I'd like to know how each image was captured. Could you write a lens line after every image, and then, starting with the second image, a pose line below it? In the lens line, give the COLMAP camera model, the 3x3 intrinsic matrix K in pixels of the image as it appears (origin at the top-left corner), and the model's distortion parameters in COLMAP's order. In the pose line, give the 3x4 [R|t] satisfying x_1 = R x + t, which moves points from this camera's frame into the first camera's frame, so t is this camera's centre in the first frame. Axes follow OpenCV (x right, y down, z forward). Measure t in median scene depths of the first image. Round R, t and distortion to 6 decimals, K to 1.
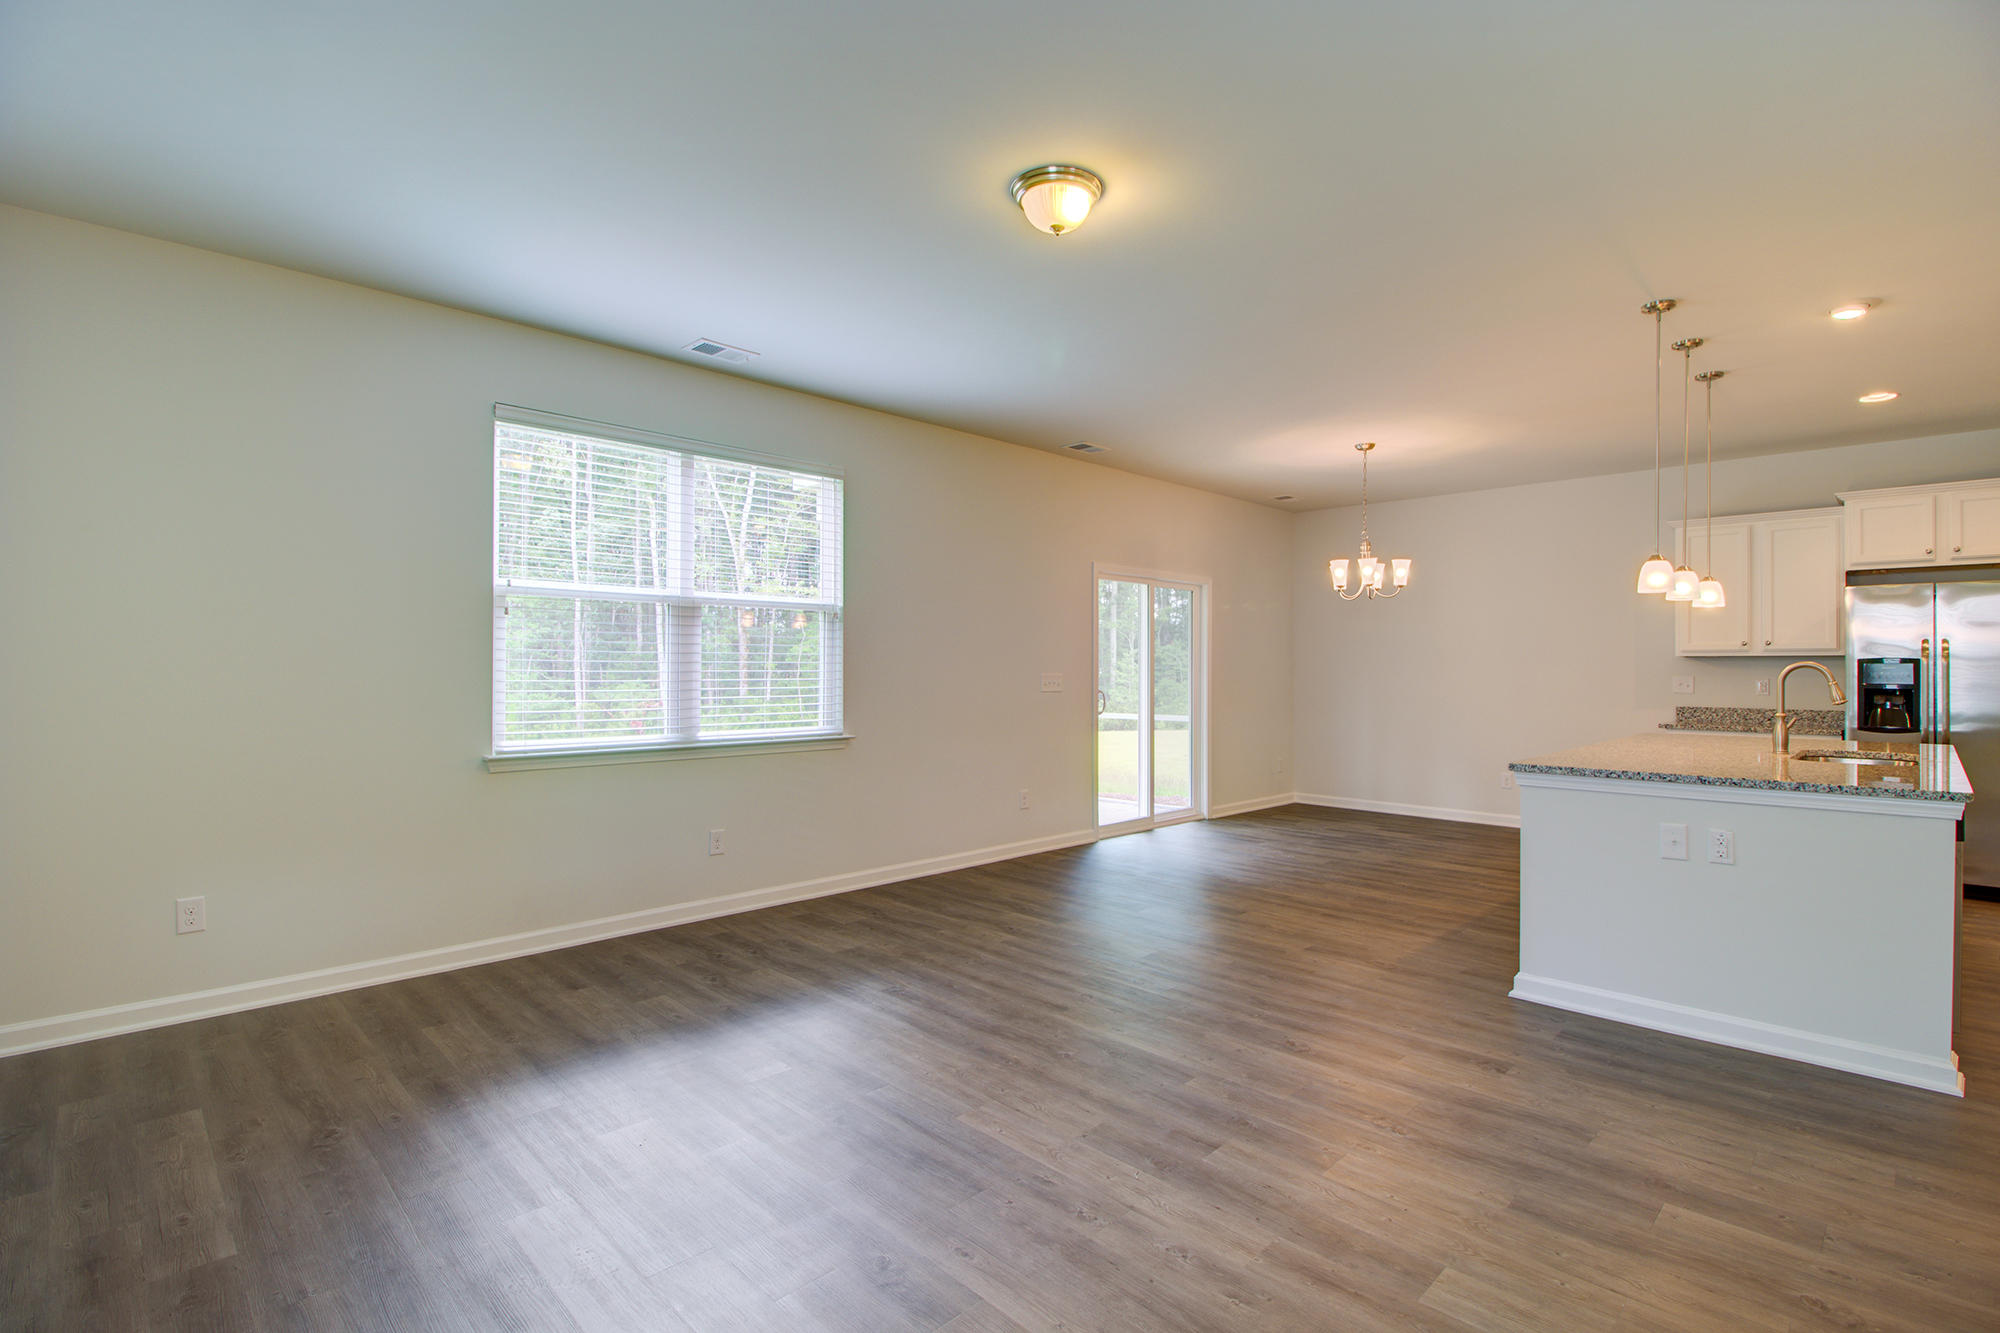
lens RADIAL K [[945.4, 0, 1003.0], [0, 945.4, 676.6], [0, 0, 1]] dist [-0.007305, -0.008011]
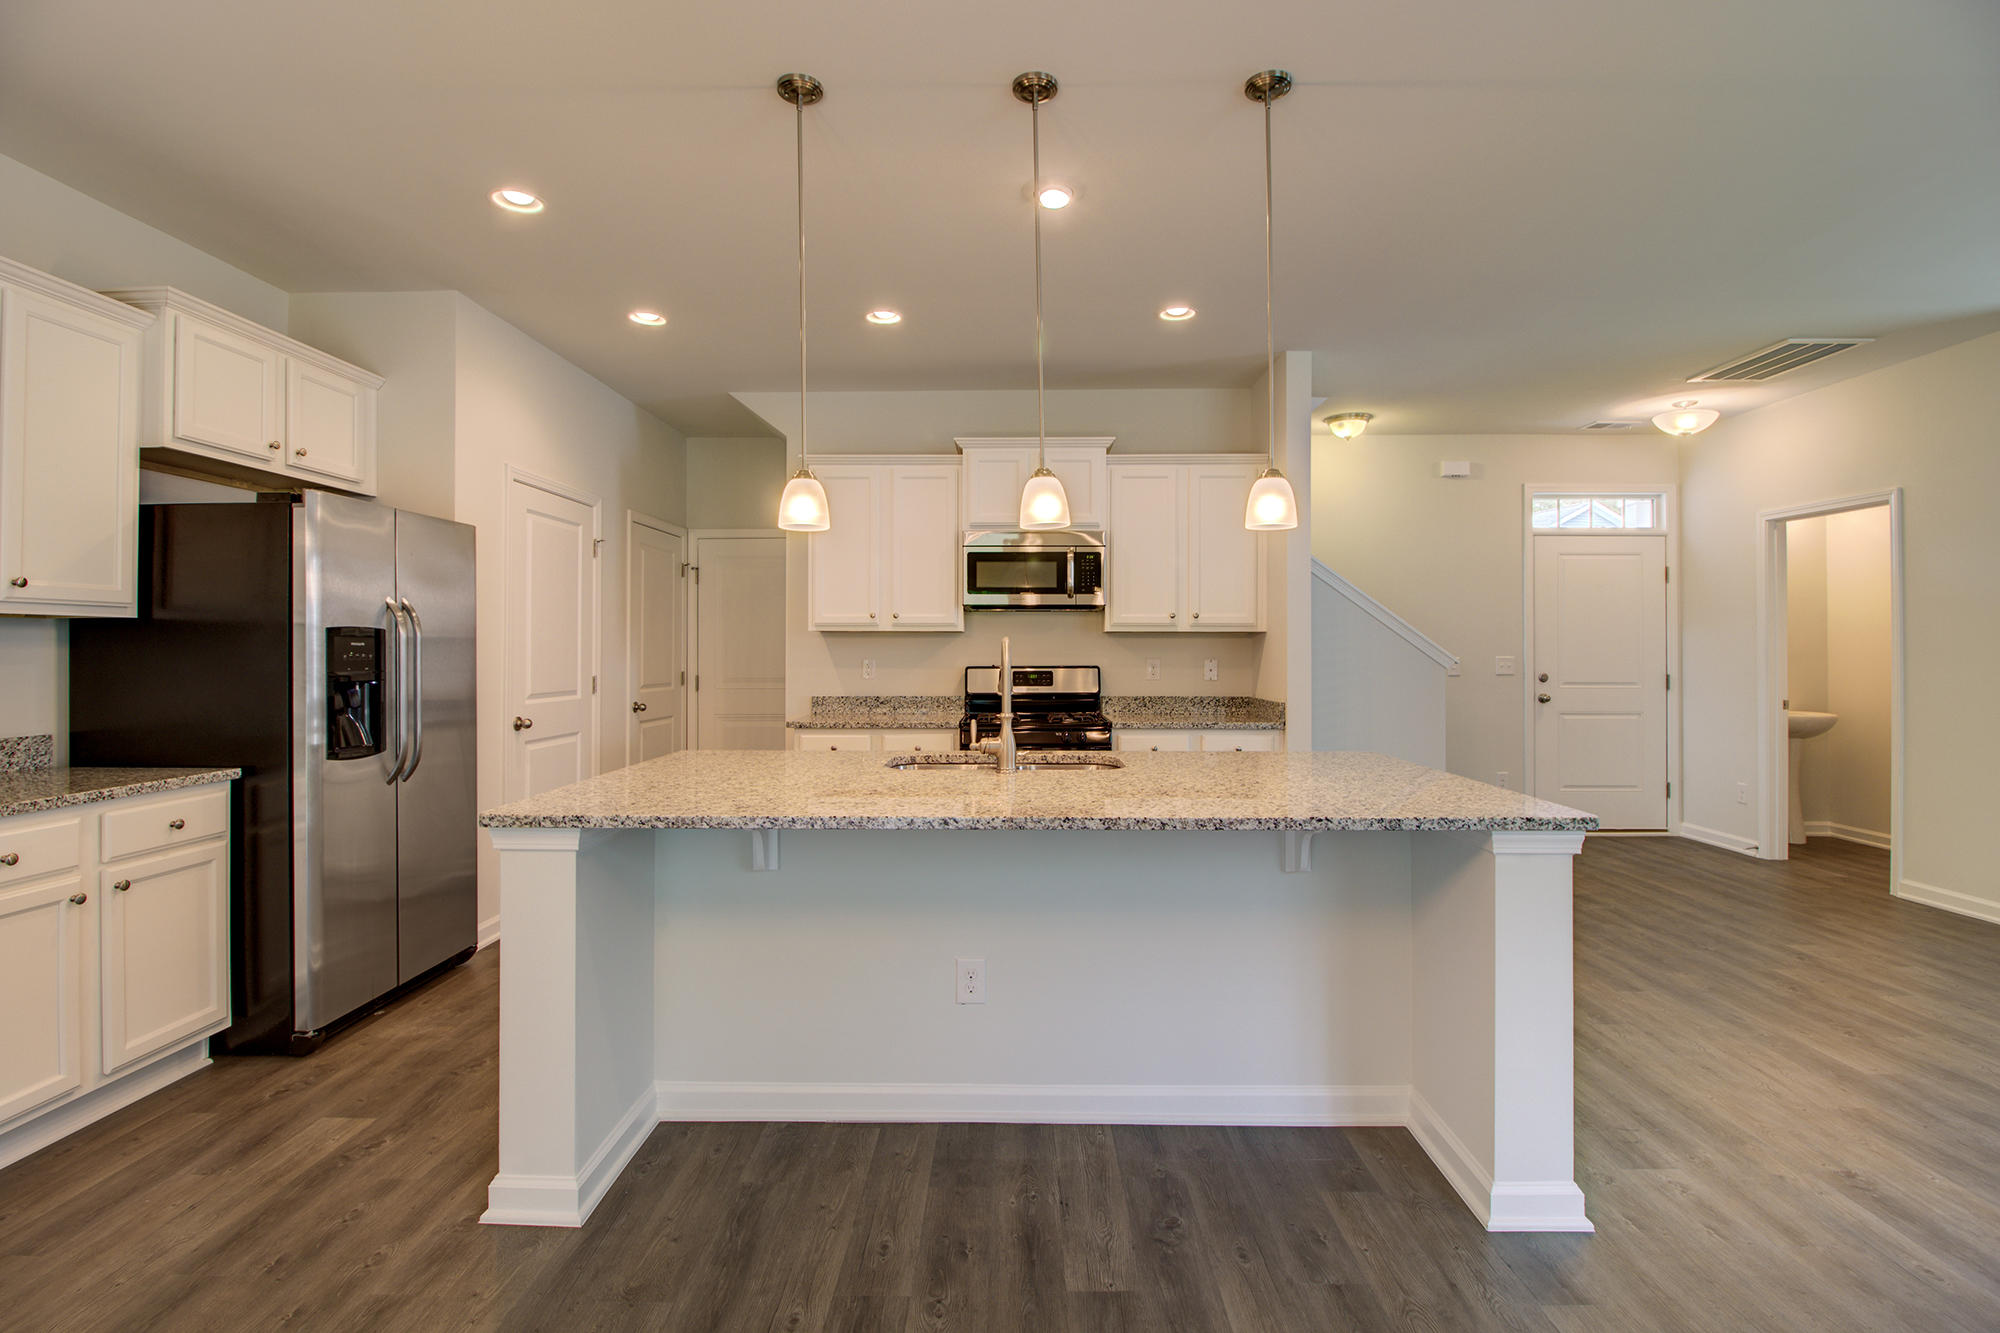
lens RADIAL K [[945.4, 0, 998.2], [0, 945.4, 648.2], [0, 0, 1]] dist [-0.007305, -0.008011]
pose [[-0.701942, -0.000622, 0.712234, 0.231795], [0.004770, 0.999973, 0.005574, -0.007221], [-0.712218, 0.007310, -0.701920, 0.976550]]
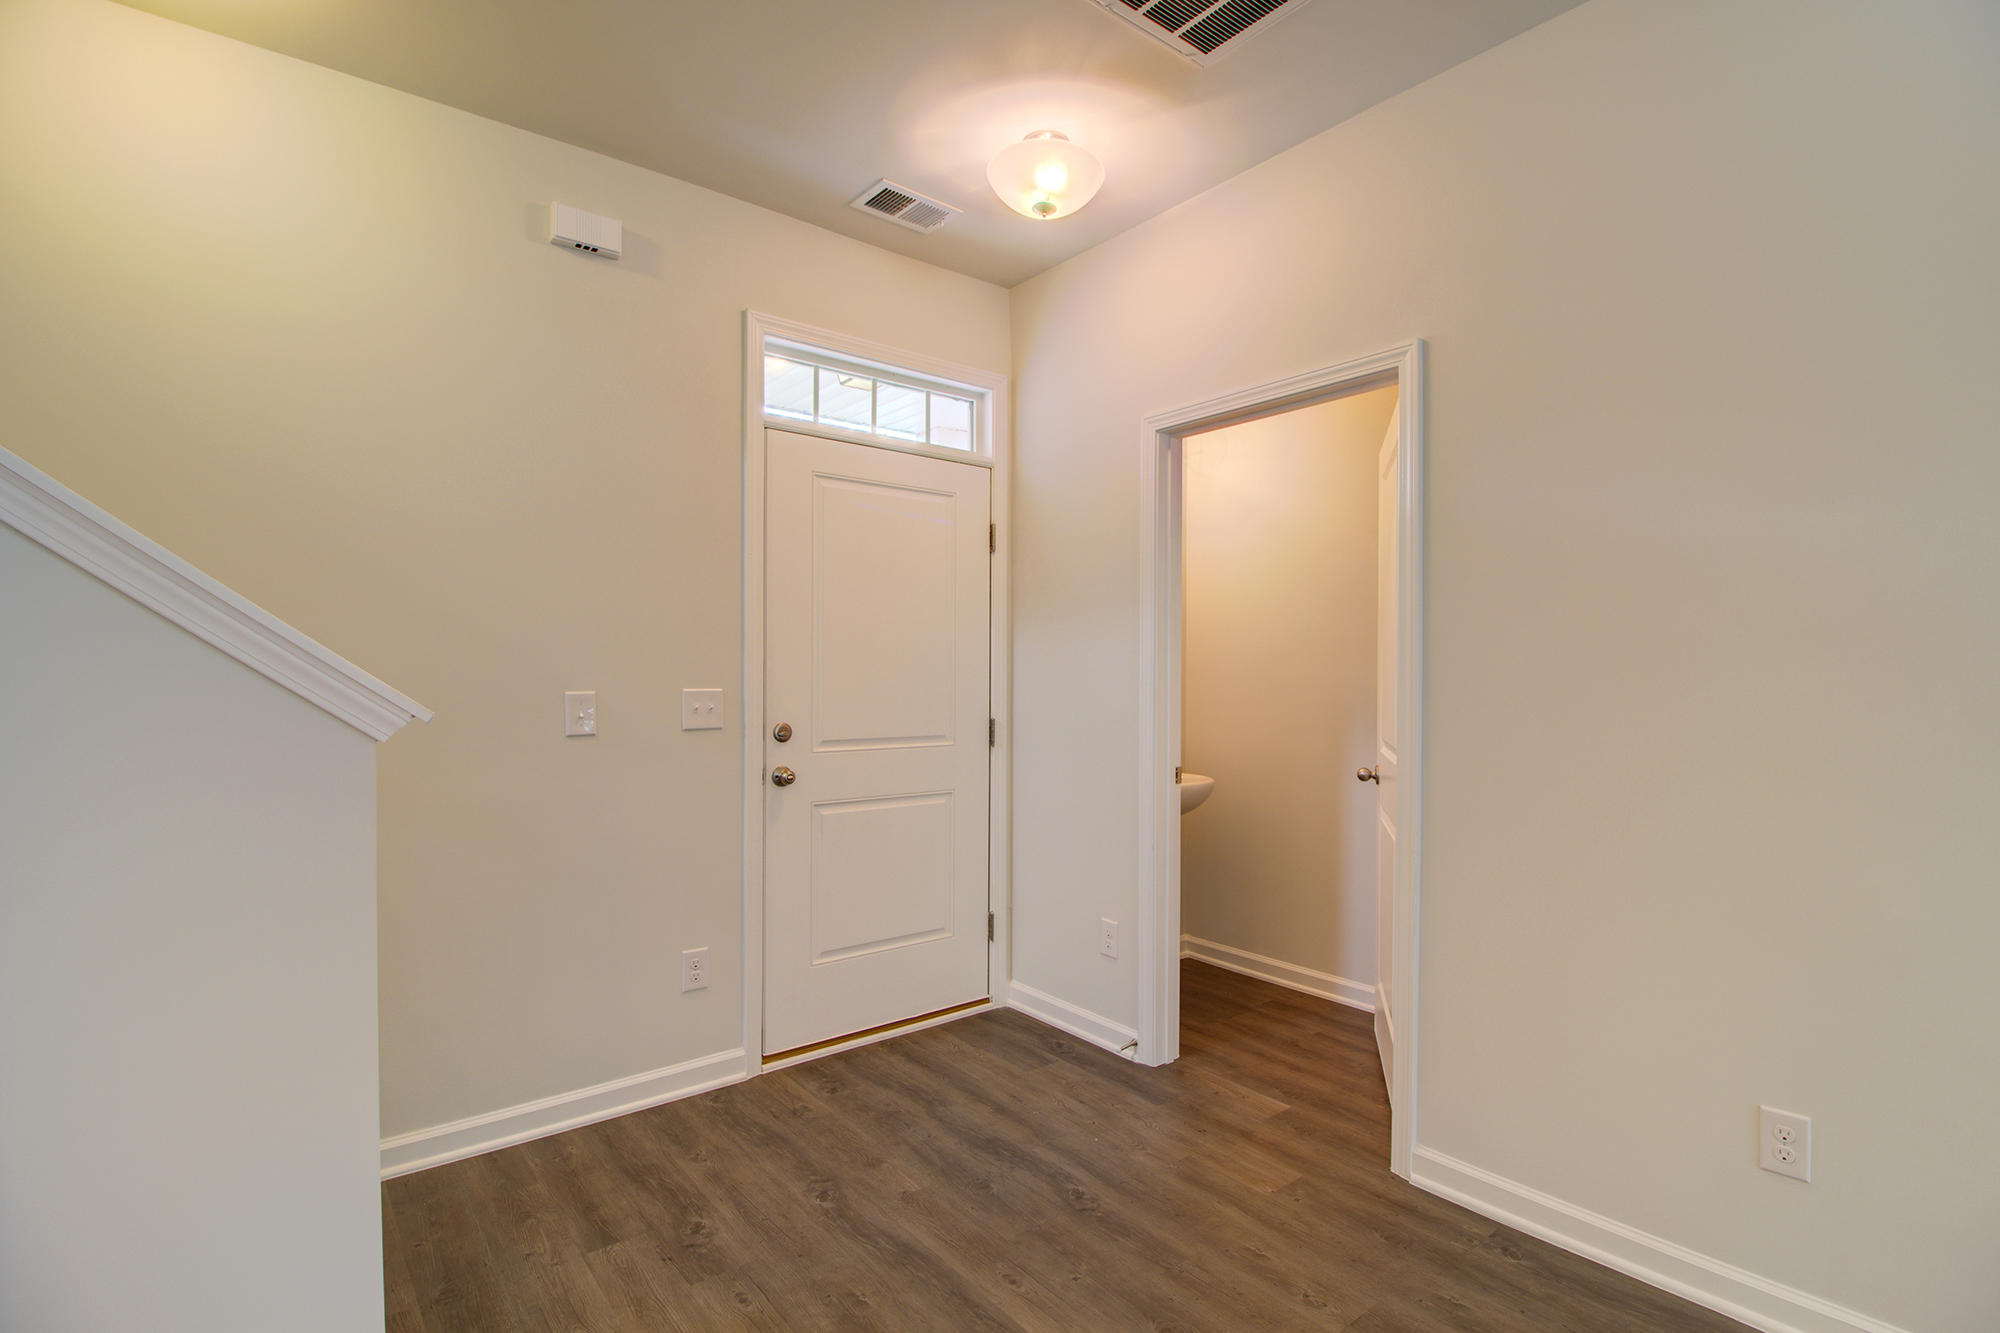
lens RADIAL K [[945.4, 0, 1012.1], [0, 945.4, 671.5], [0, 0, 1]] dist [-0.007305, -0.008011]
pose [[-0.994820, -0.006320, 0.101456, 0.378984], [-0.006118, 0.999979, 0.002300, 0.000465], [-0.101468, 0.001667, -0.994837, 0.305730]]
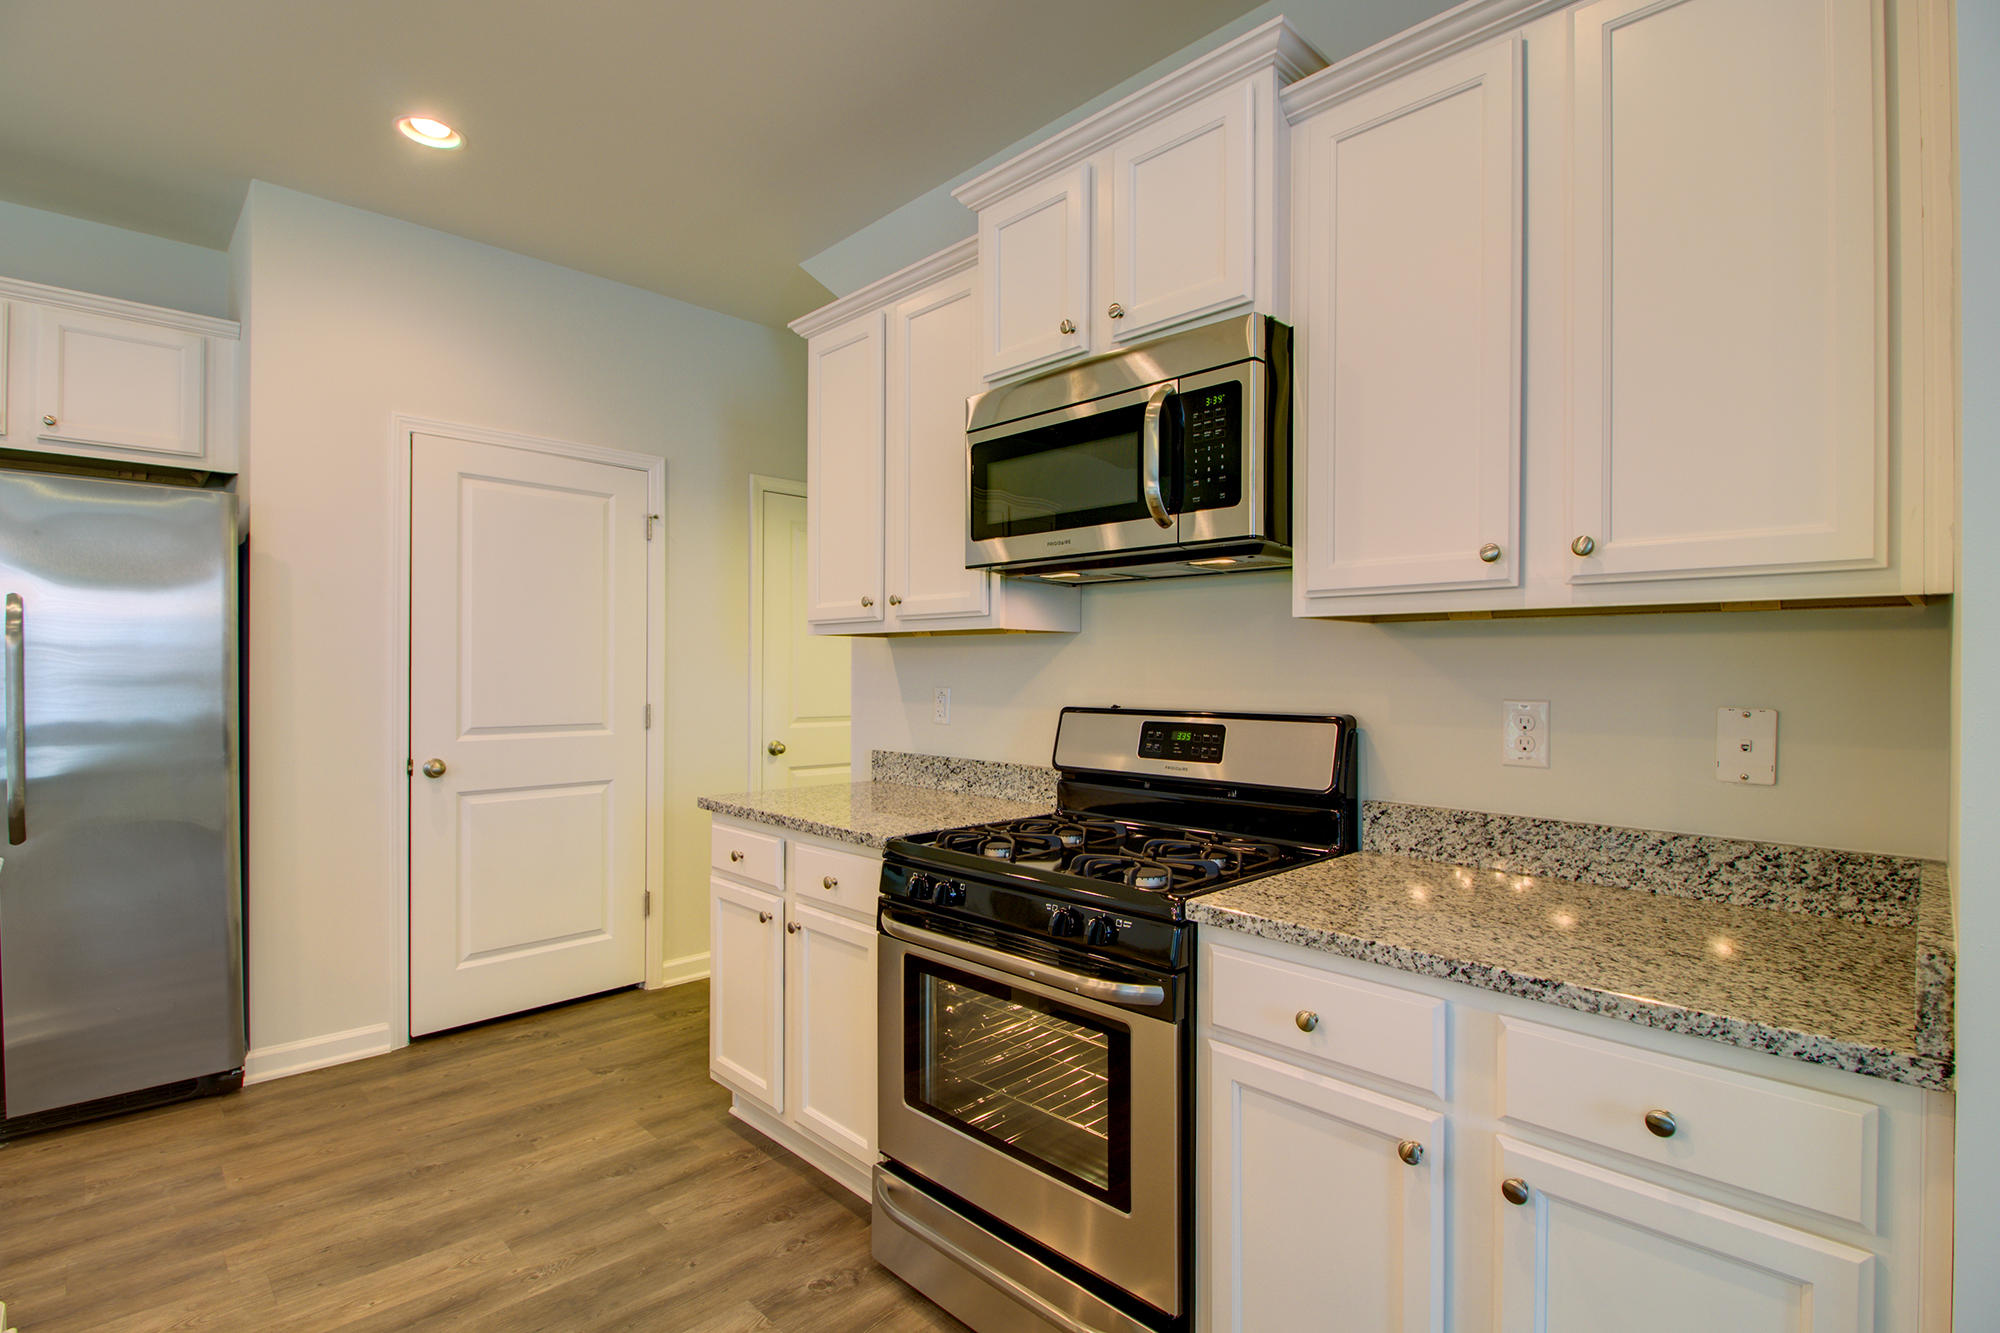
lens RADIAL K [[945.4, 0, 997.4], [0, 945.4, 669.3], [0, 0, 1]] dist [-0.007305, -0.008011]
pose [[0.000821, -0.000451, 1.000000, 0.465462], [0.001766, 0.999998, 0.000450, -0.001746], [-0.999998, 0.001766, 0.000822, 0.433345]]
